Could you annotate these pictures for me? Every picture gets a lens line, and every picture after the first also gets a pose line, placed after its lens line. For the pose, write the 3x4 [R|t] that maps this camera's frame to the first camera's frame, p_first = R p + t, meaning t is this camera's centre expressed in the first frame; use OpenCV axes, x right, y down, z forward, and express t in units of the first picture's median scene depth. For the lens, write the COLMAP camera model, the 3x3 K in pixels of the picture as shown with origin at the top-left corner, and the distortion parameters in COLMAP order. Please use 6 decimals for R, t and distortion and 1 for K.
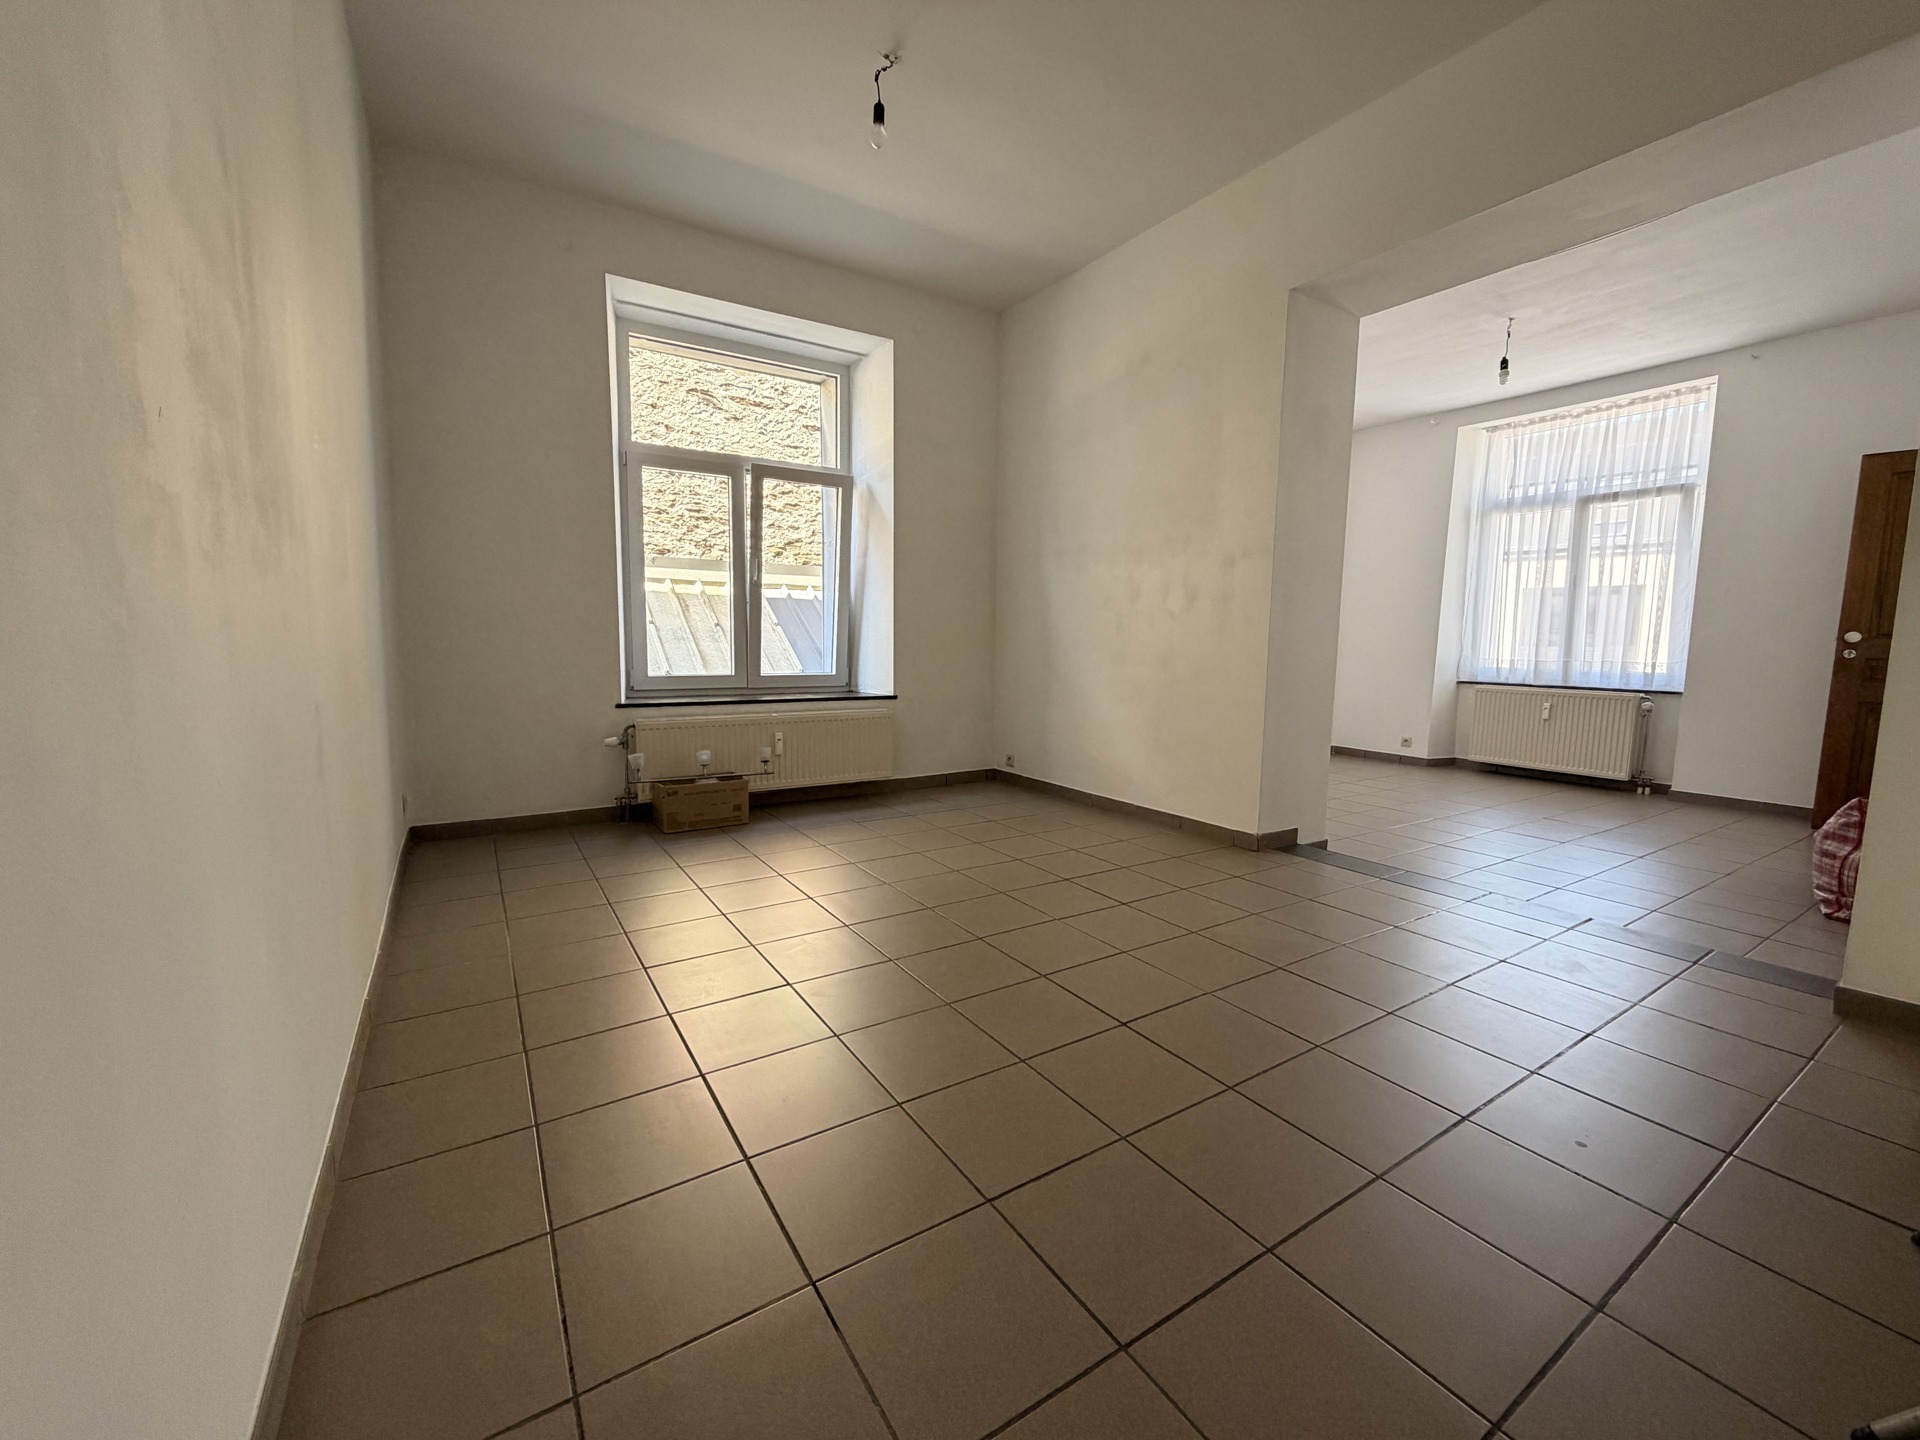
lens RADIAL K [[768.0, 0, 957.9], [0, 768.0, 723.8], [0, 0, 1]] dist [-0.003469, 0.000224]
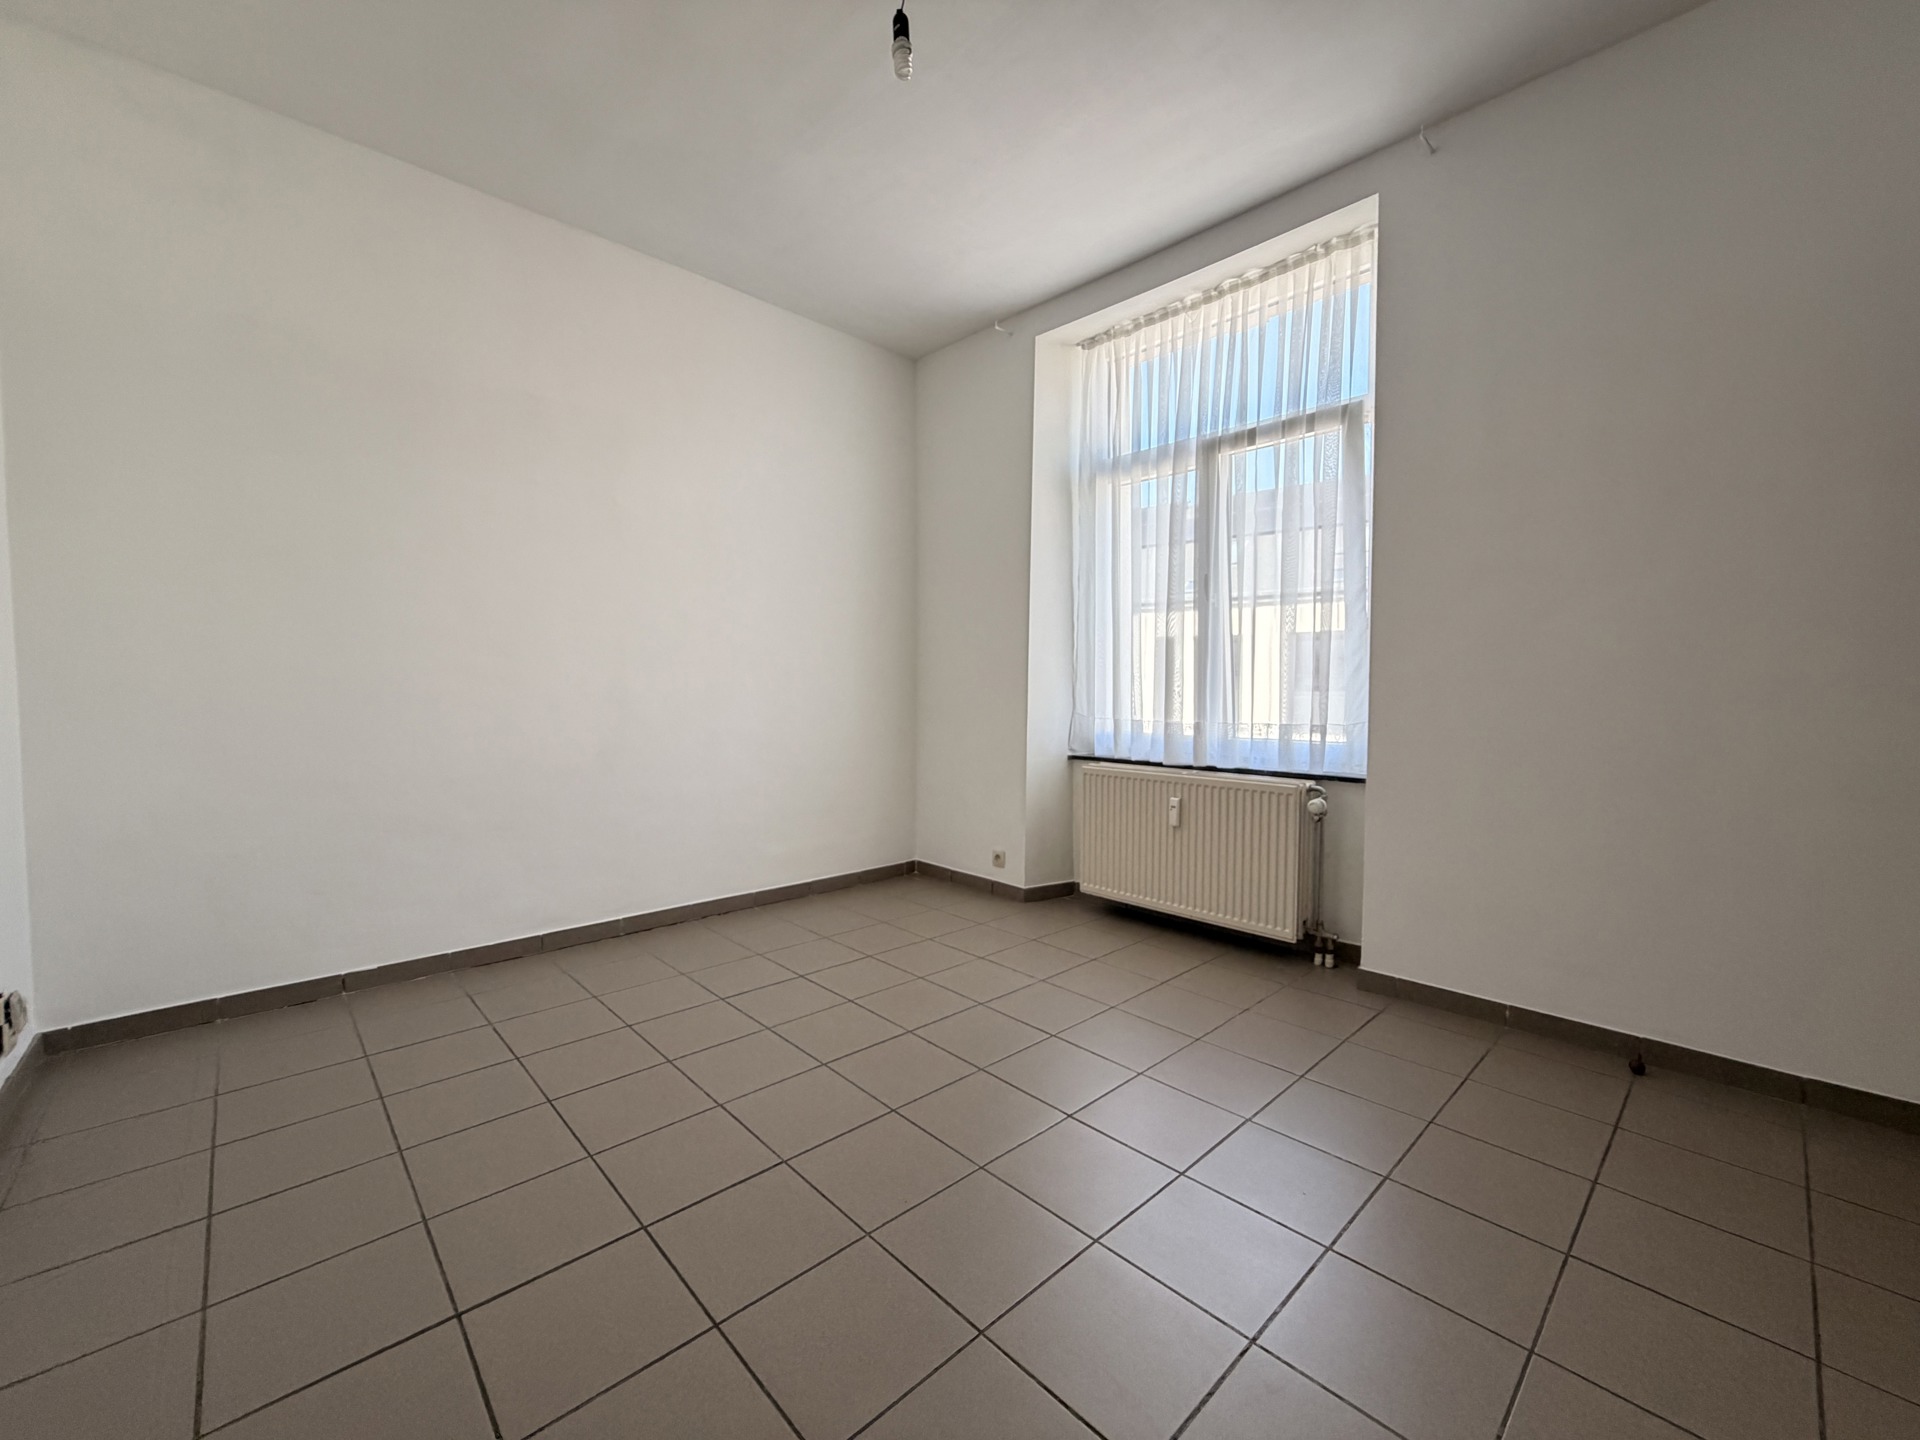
lens RADIAL K [[768.0, 0, 959.0], [0, 768.0, 721.8], [0, 0, 1]] dist [-0.003469, 0.000224]
pose [[0.984861, 0.002083, 0.173332, 0.542155], [0.013878, 0.995770, -0.090822, -0.034456], [-0.172788, 0.091852, 0.980667, 0.492346]]
